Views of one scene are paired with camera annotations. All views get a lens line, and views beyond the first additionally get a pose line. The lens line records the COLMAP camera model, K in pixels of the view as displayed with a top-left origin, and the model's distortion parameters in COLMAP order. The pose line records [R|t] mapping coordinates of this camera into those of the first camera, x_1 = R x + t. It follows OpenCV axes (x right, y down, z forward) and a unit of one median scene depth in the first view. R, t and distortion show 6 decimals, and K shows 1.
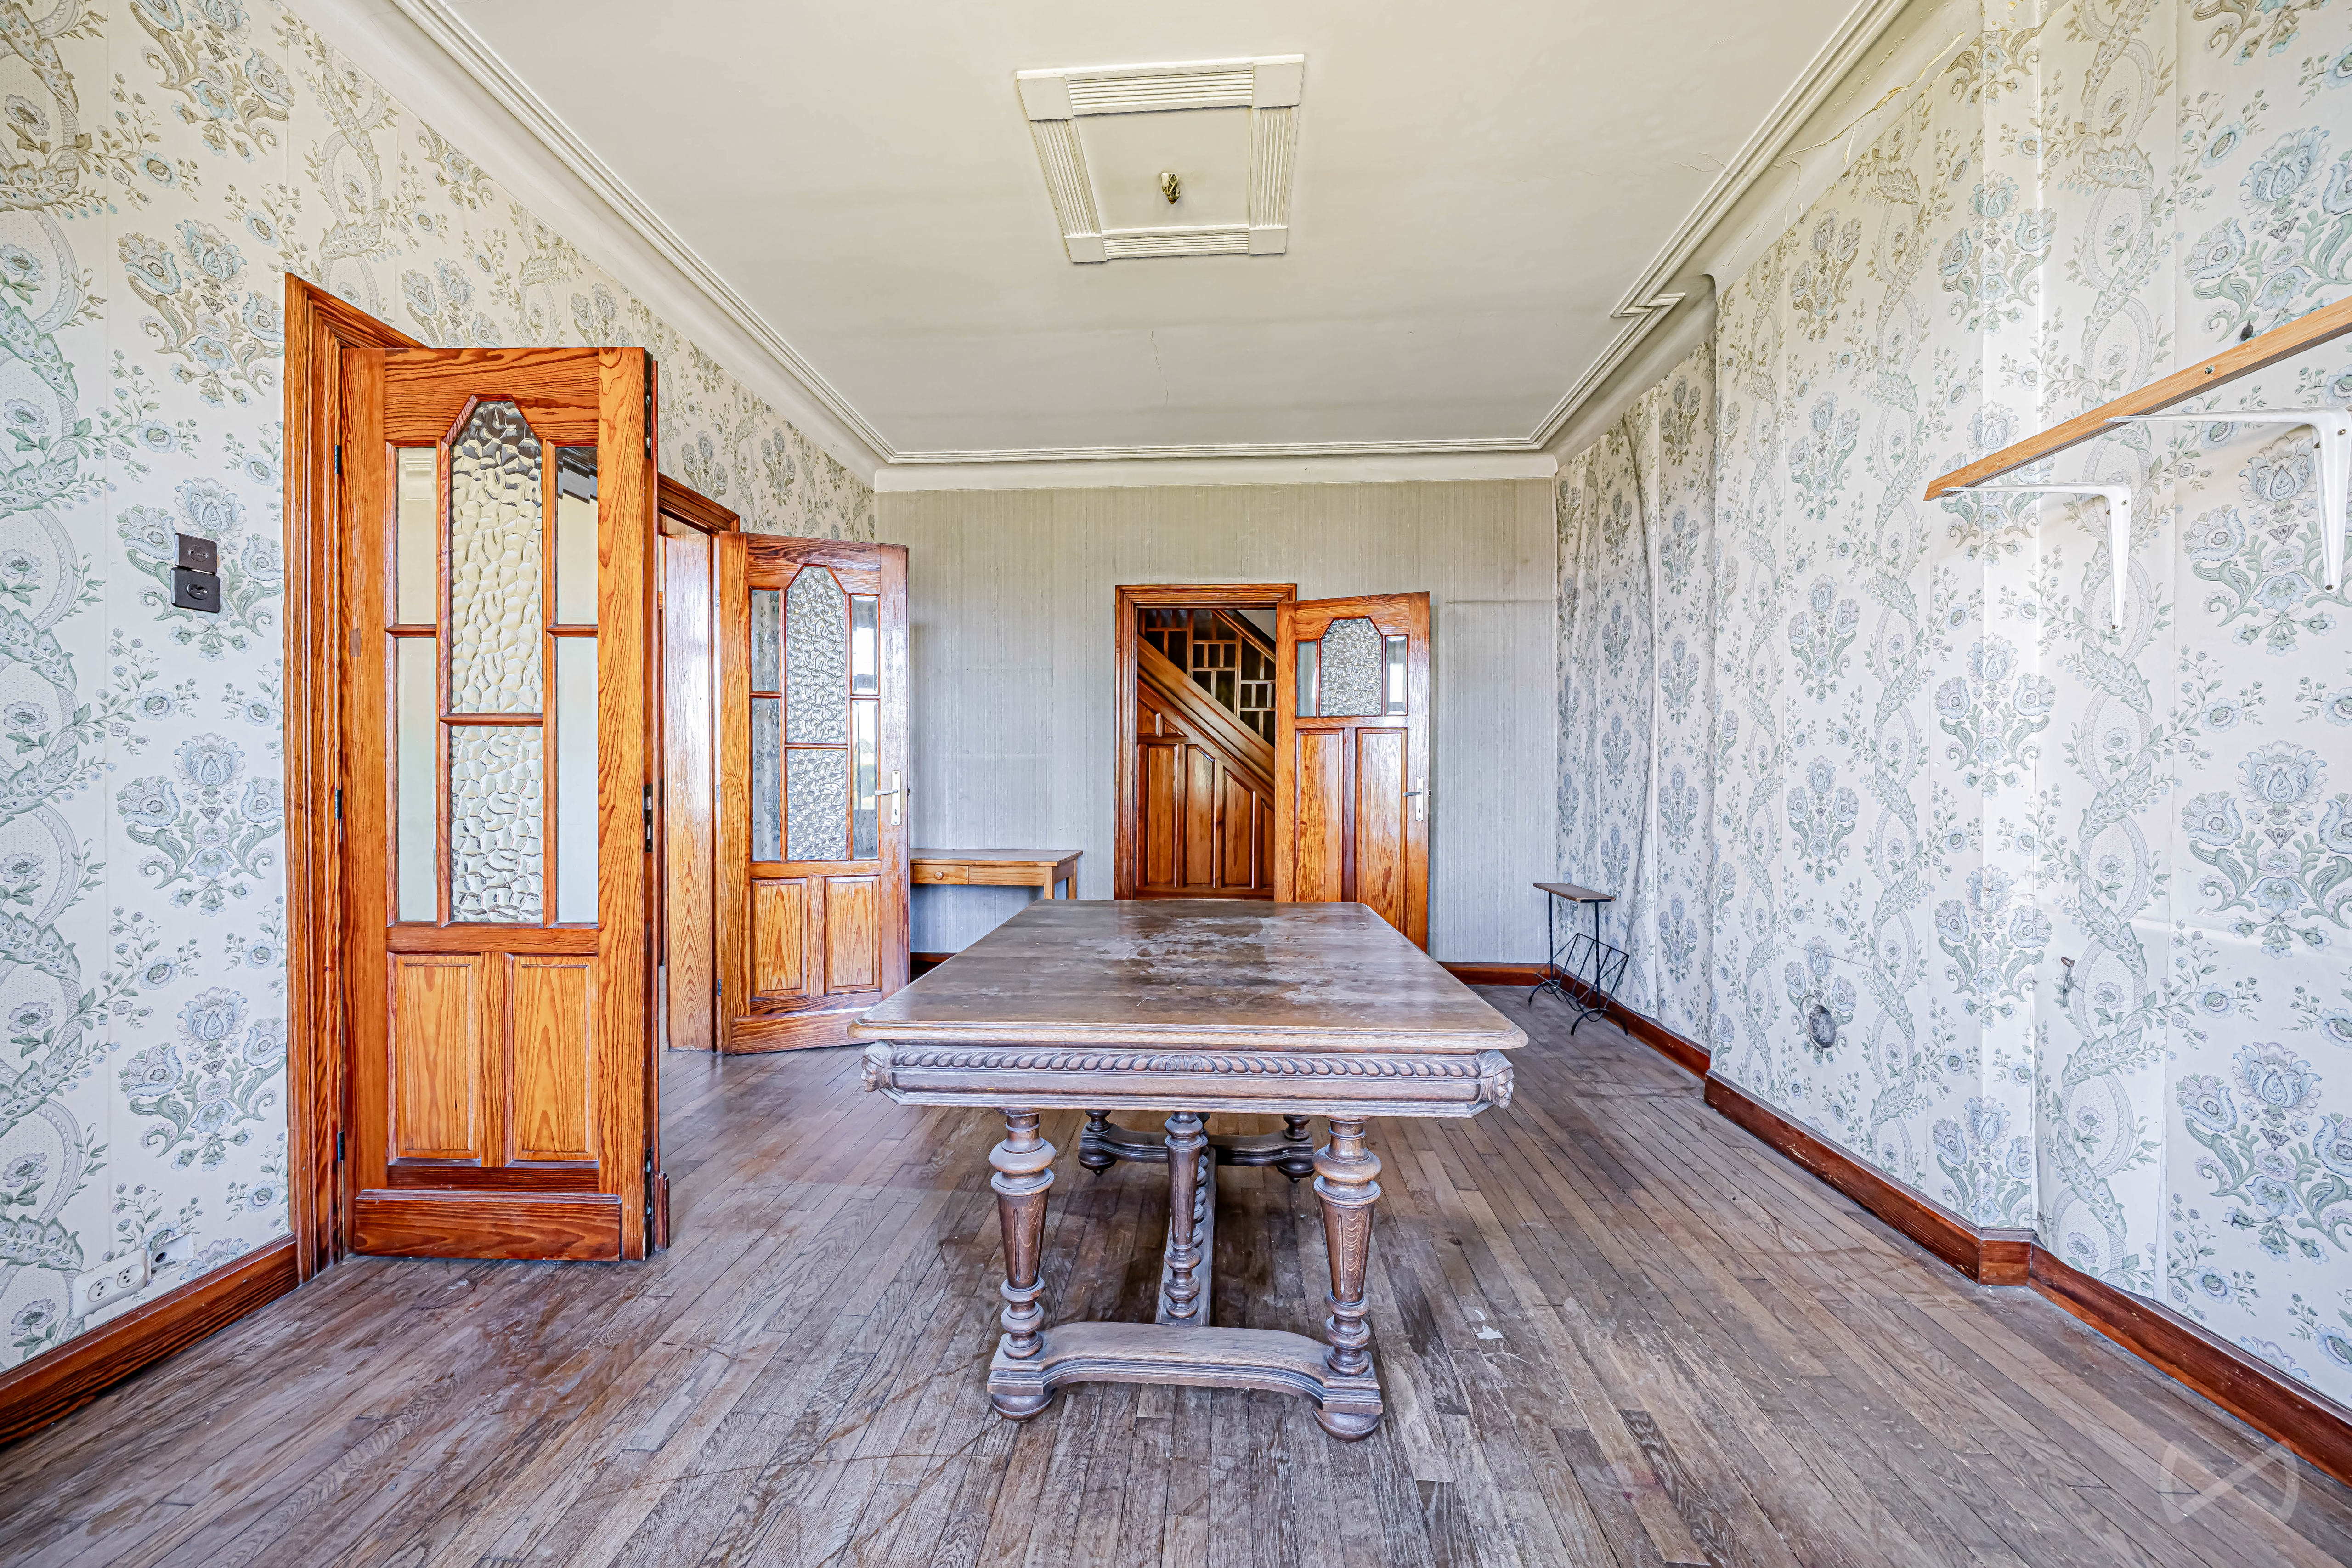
lens RADIAL K [[812.7, 0, 1175.9], [0, 812.7, 779.8], [0, 0, 1]] dist [-0.001160, -0.000042]
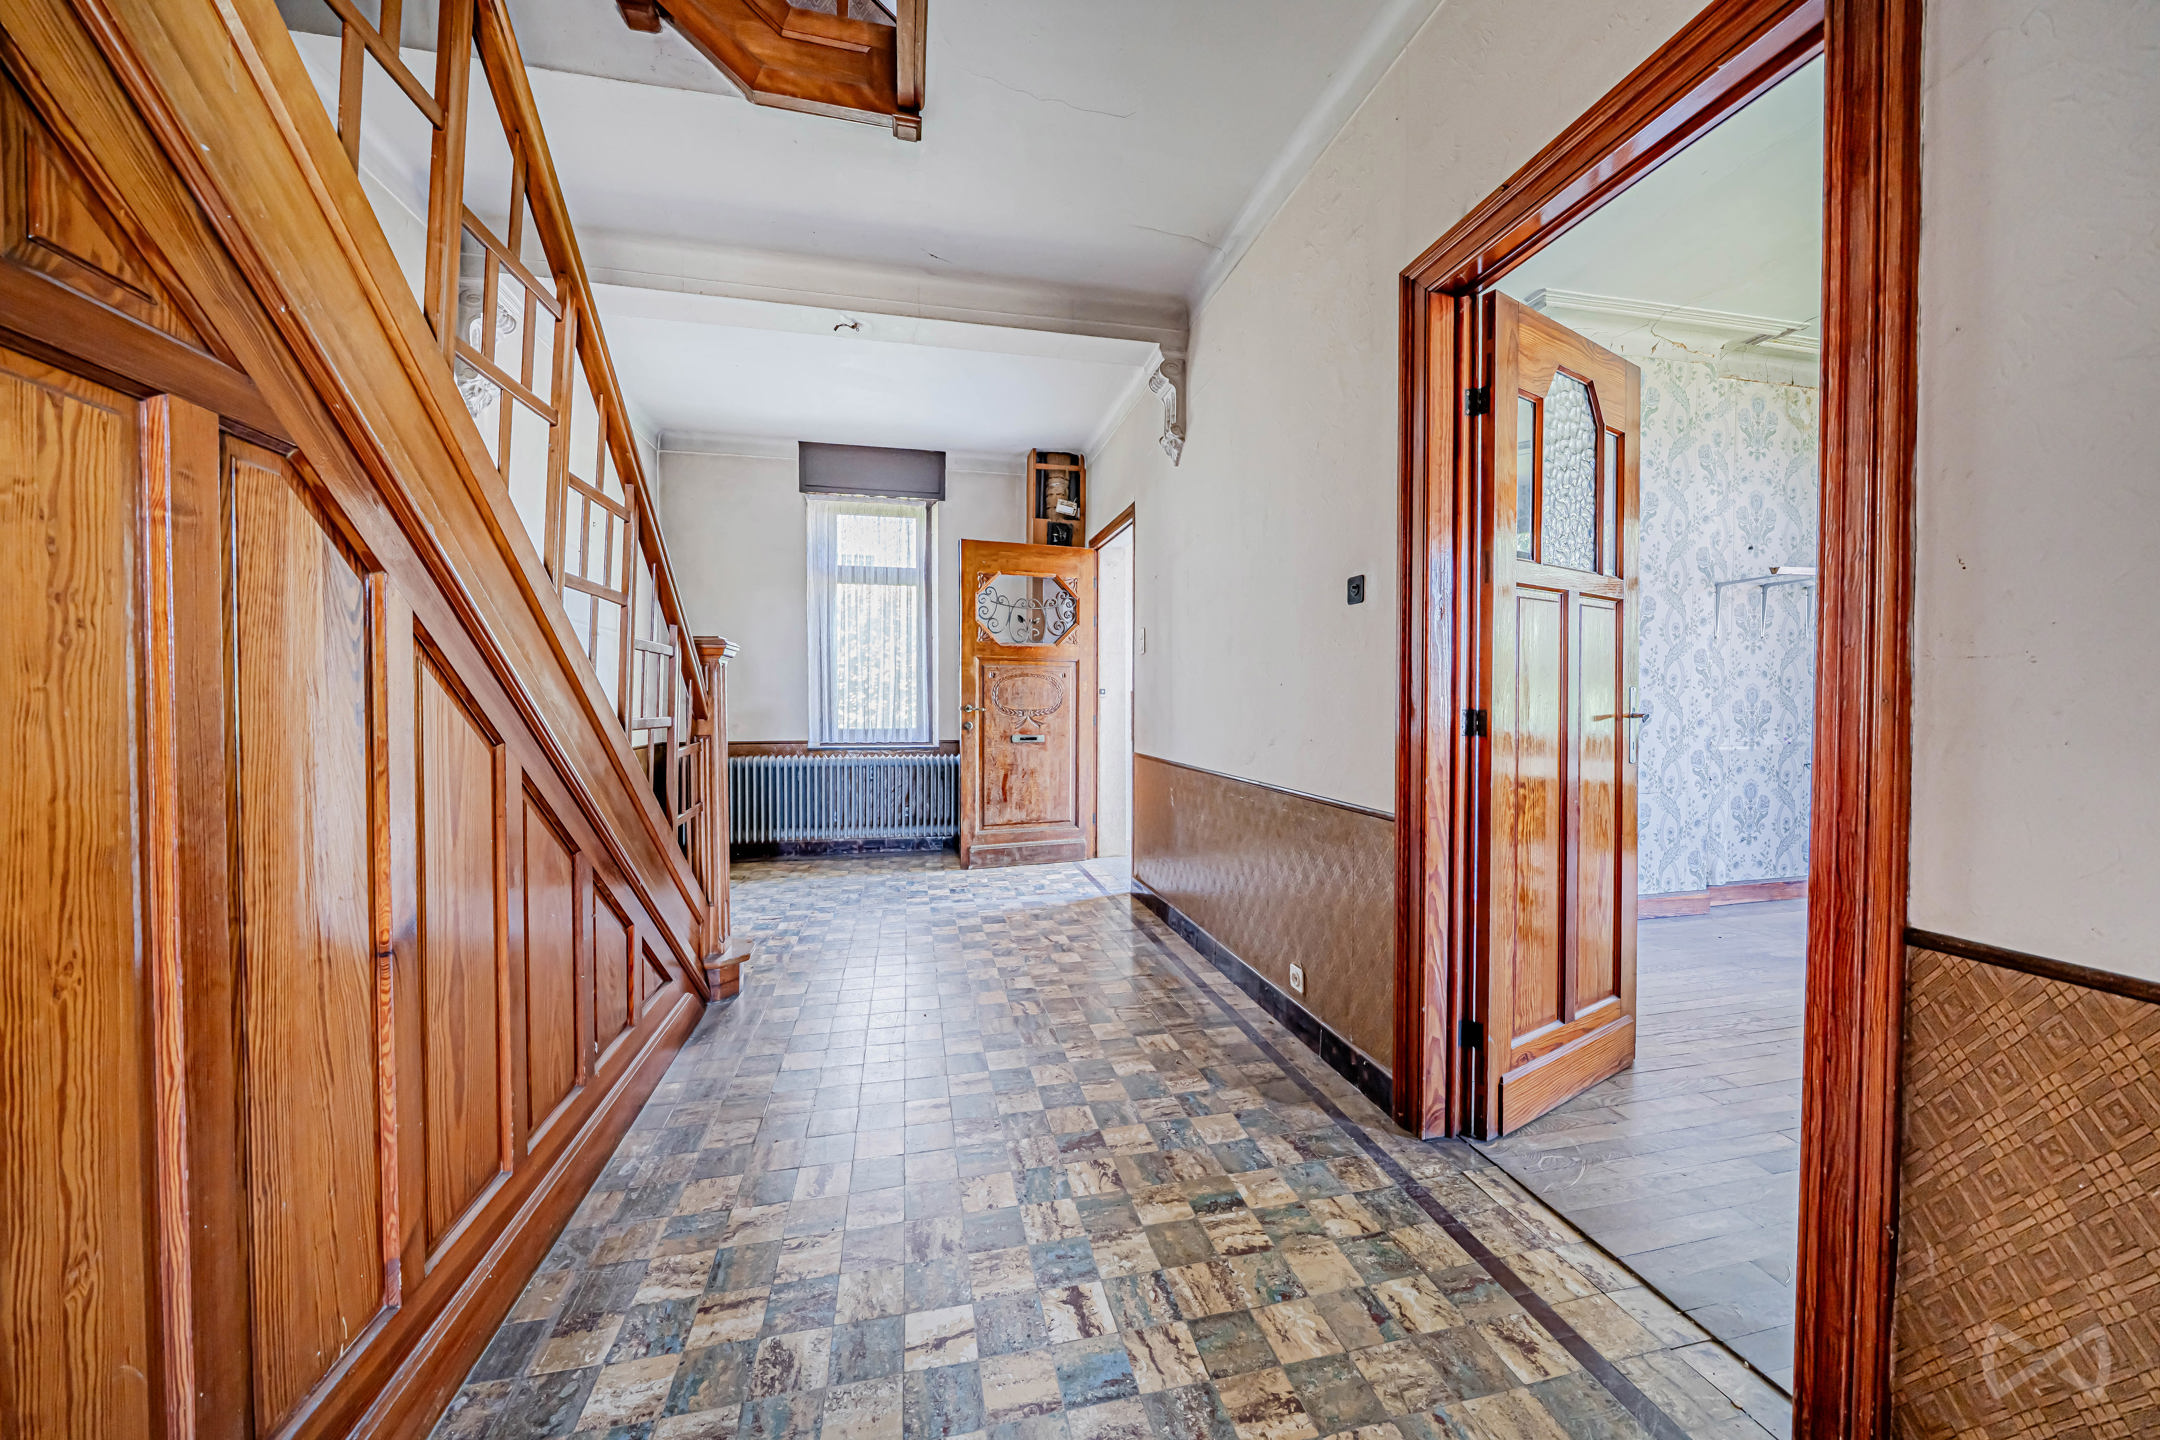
lens RADIAL K [[746.3, 0, 1074.7], [0, 746.3, 711.4], [0, 0, 1]] dist [-0.001160, -0.000042]
pose [[-0.276853, -0.014385, 0.960805, -0.464918], [0.001182, 0.999882, 0.015310, 0.009834], [-0.960911, 0.005375, -0.276804, 2.902005]]
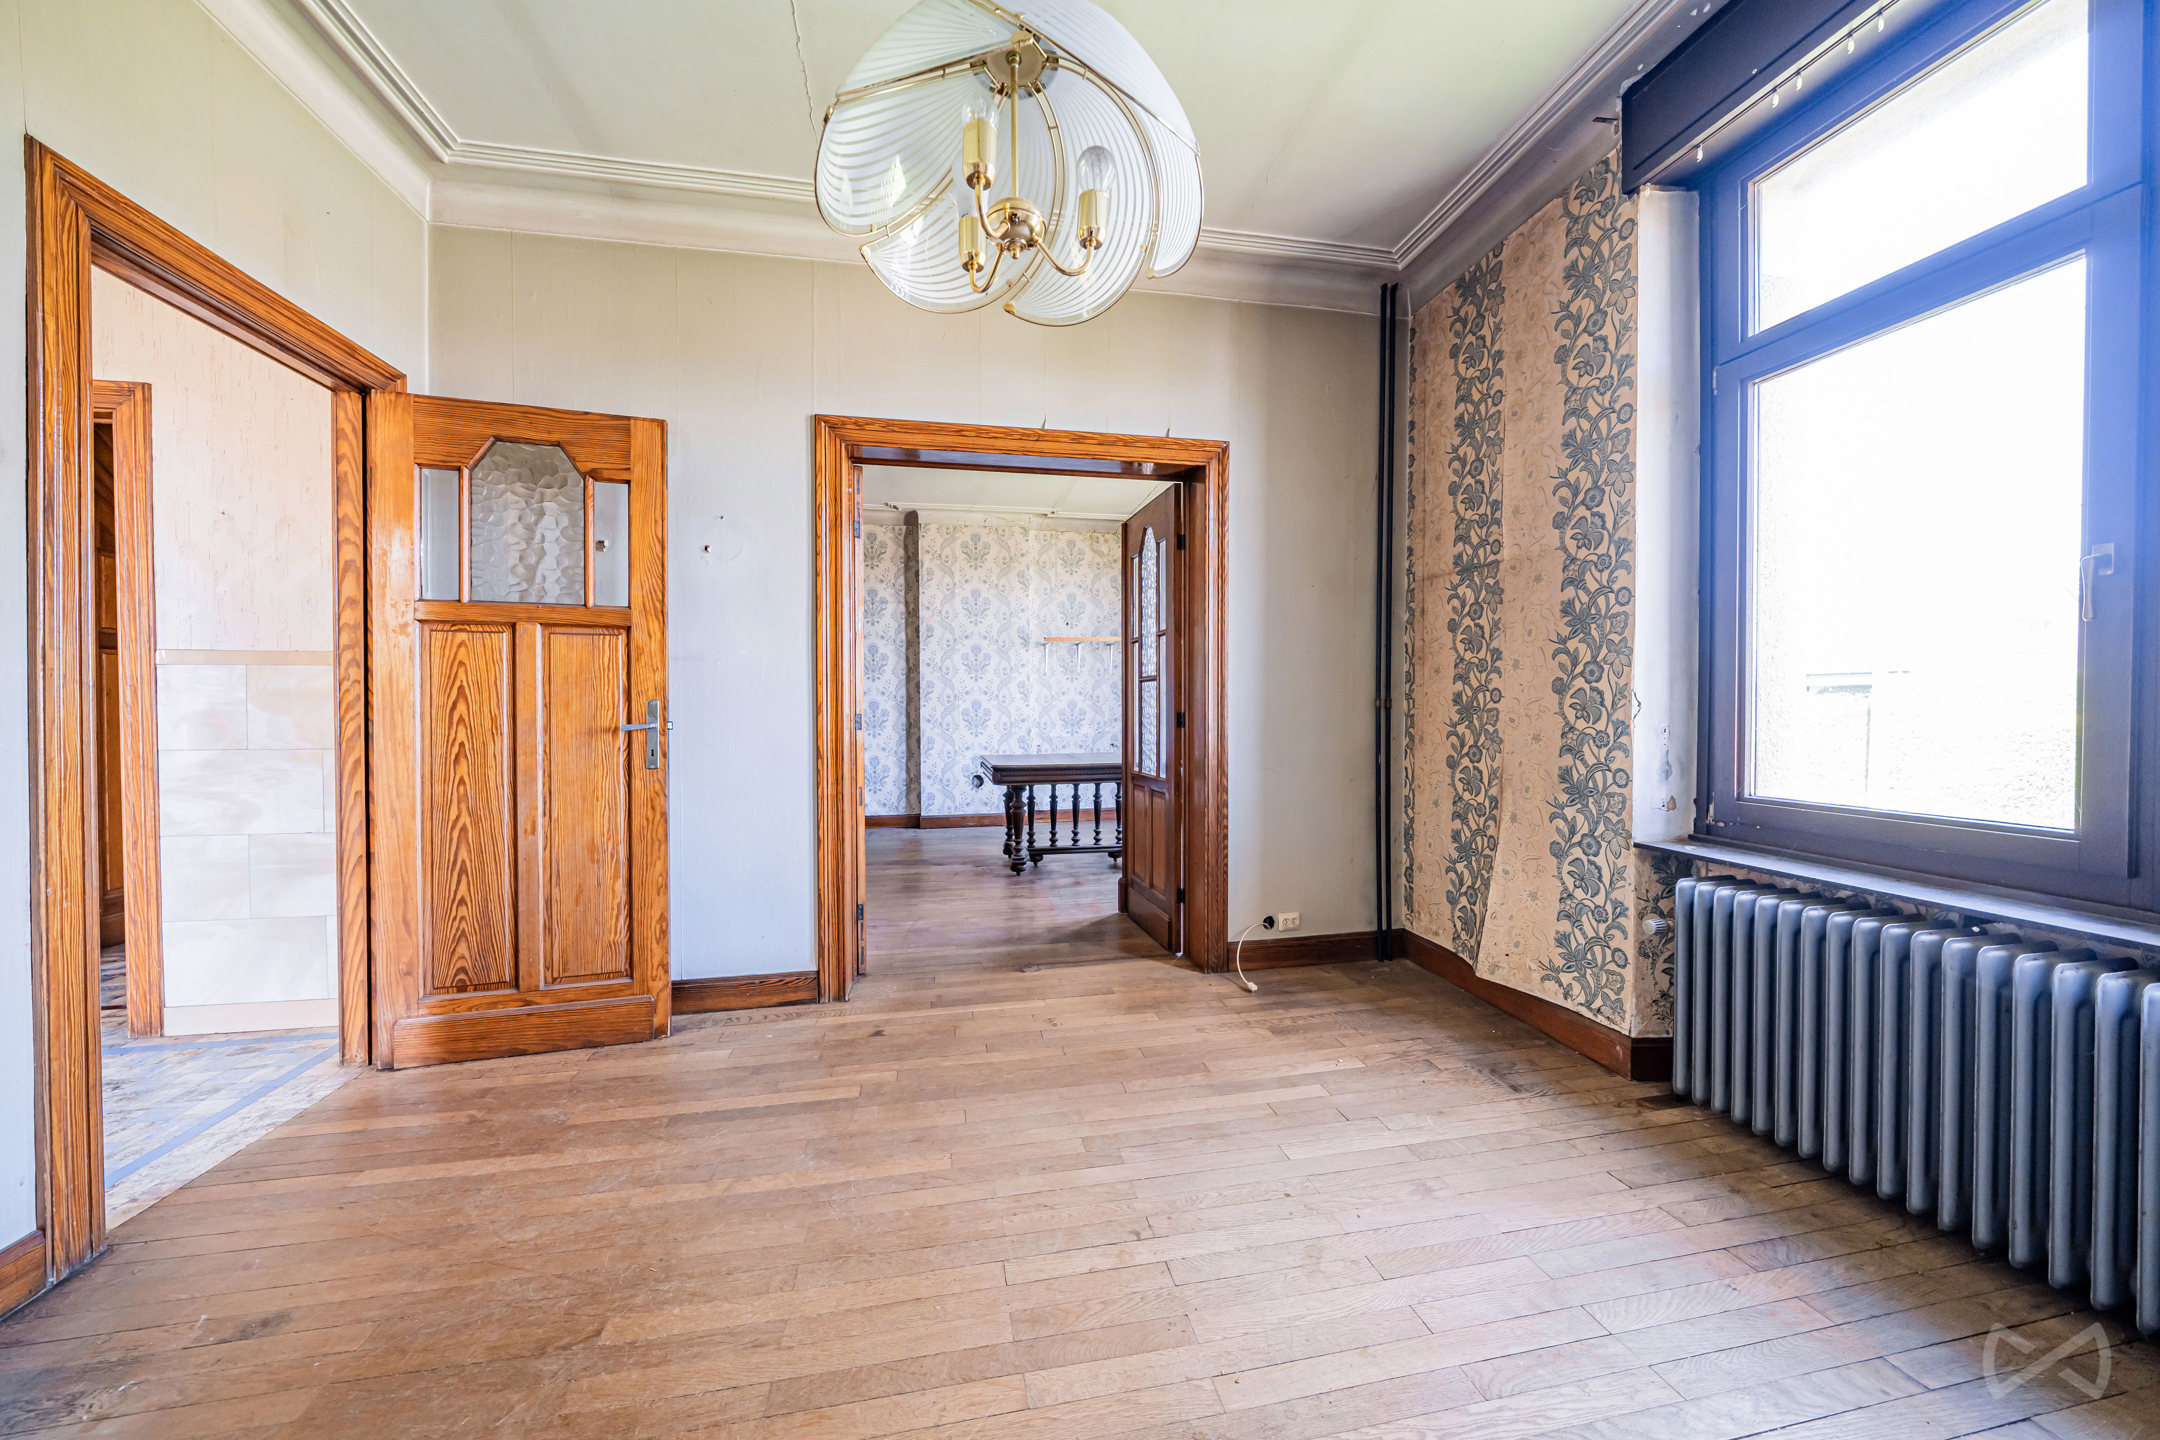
lens RADIAL K [[746.3, 0, 1082.1], [0, 746.3, 715.7], [0, 0, 1]] dist [-0.001160, -0.000042]
pose [[-0.262800, -0.012206, 0.964773, -2.470284], [0.003690, 0.999900, 0.013655, 0.000500], [-0.964843, 0.007149, -0.262728, 1.540968]]
